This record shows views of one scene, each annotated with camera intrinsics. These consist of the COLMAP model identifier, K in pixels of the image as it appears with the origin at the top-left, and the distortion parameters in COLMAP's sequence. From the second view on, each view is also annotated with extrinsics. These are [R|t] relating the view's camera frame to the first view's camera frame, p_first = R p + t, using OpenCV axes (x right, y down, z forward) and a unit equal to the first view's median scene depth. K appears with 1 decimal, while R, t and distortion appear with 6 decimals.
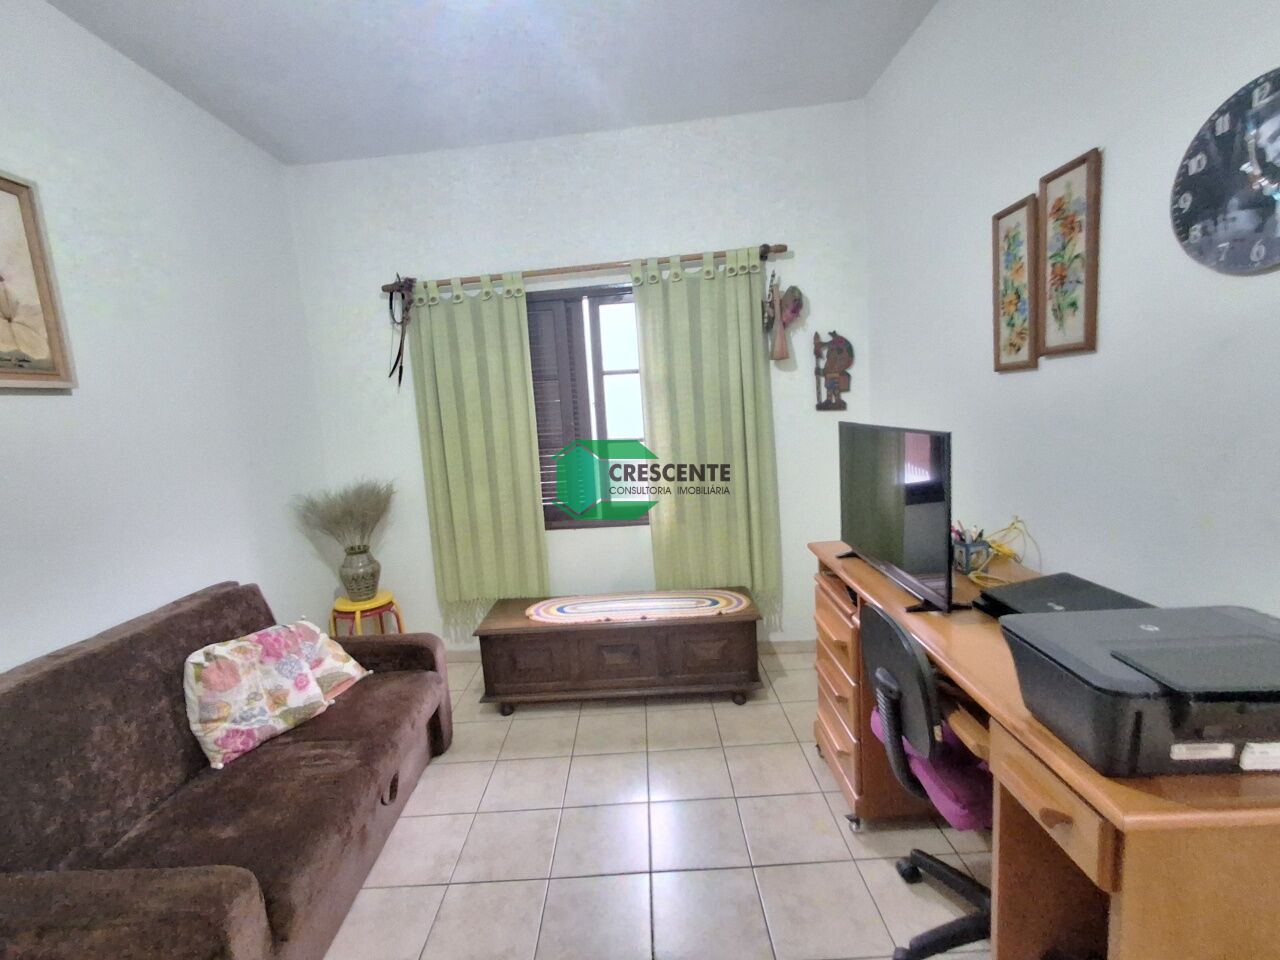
lens RADIAL K [[579.3, 0, 641.3], [0, 579.3, 487.5], [0, 0, 1]] dist [-0.001090, 0.002211]
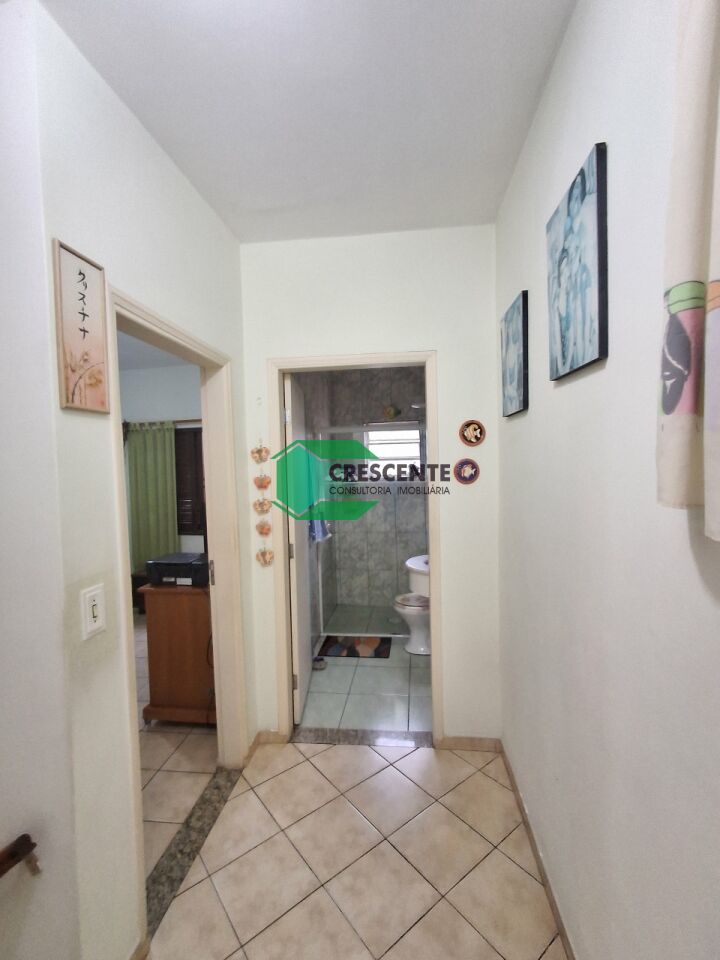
lens RADIAL K [[434.5, 0, 363.3], [0, 434.5, 477.0], [0, 0, 1]] dist [-0.001090, 0.002211]
pose [[0.990995, 0.052719, -0.123083, 0.922410], [-0.065183, 0.992897, -0.099535, -0.029324], [0.116962, 0.106661, 0.987392, -0.720272]]
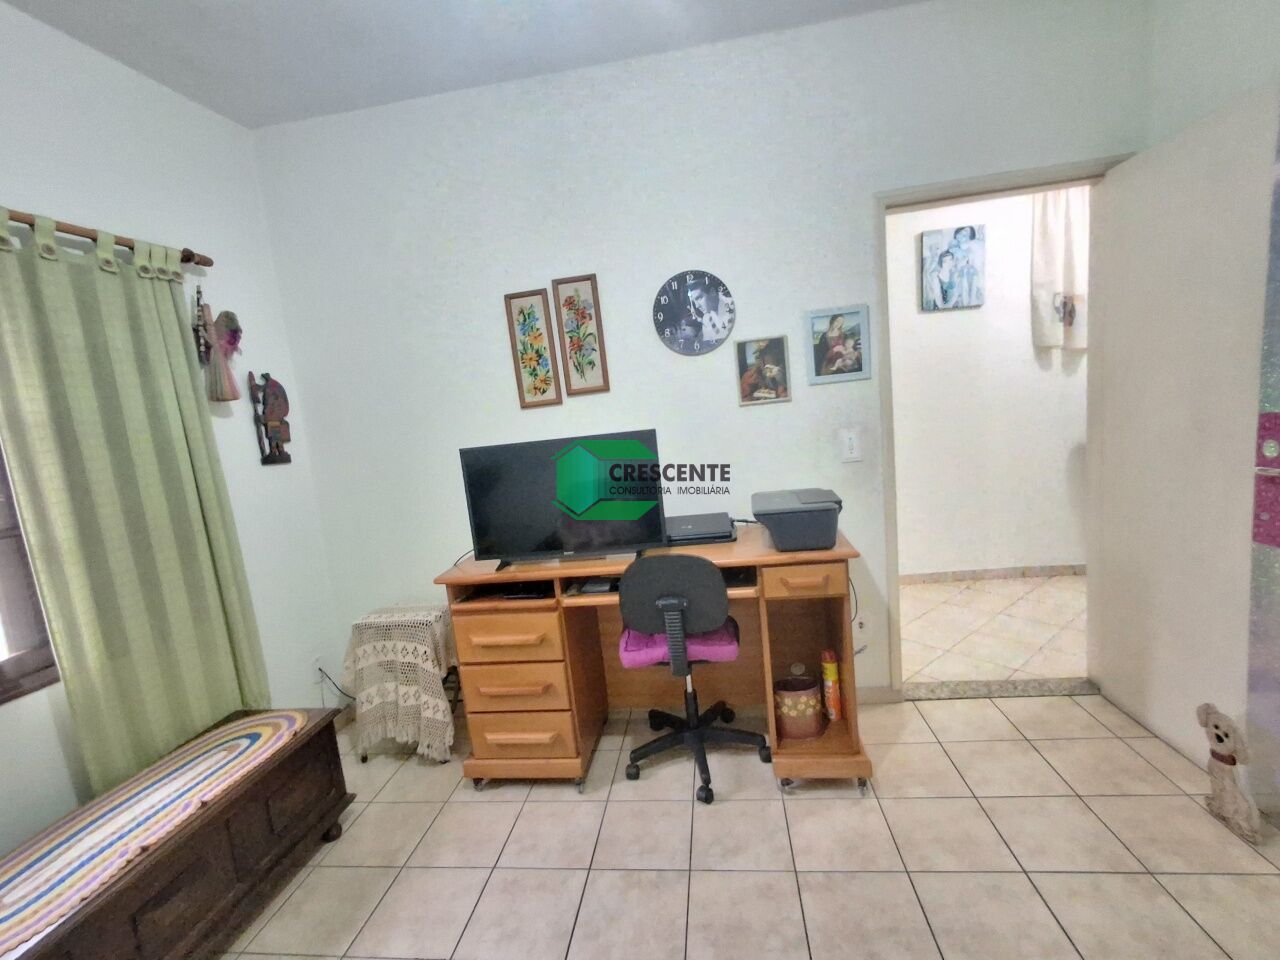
lens RADIAL K [[579.3, 0, 642.9], [0, 579.3, 483.4], [0, 0, 1]] dist [-0.001090, 0.002211]
pose [[0.138964, -0.074530, 0.987489, -0.731590], [0.238628, 0.970301, 0.039652, -0.016719], [-0.961117, 0.230132, 0.152622, 0.588889]]
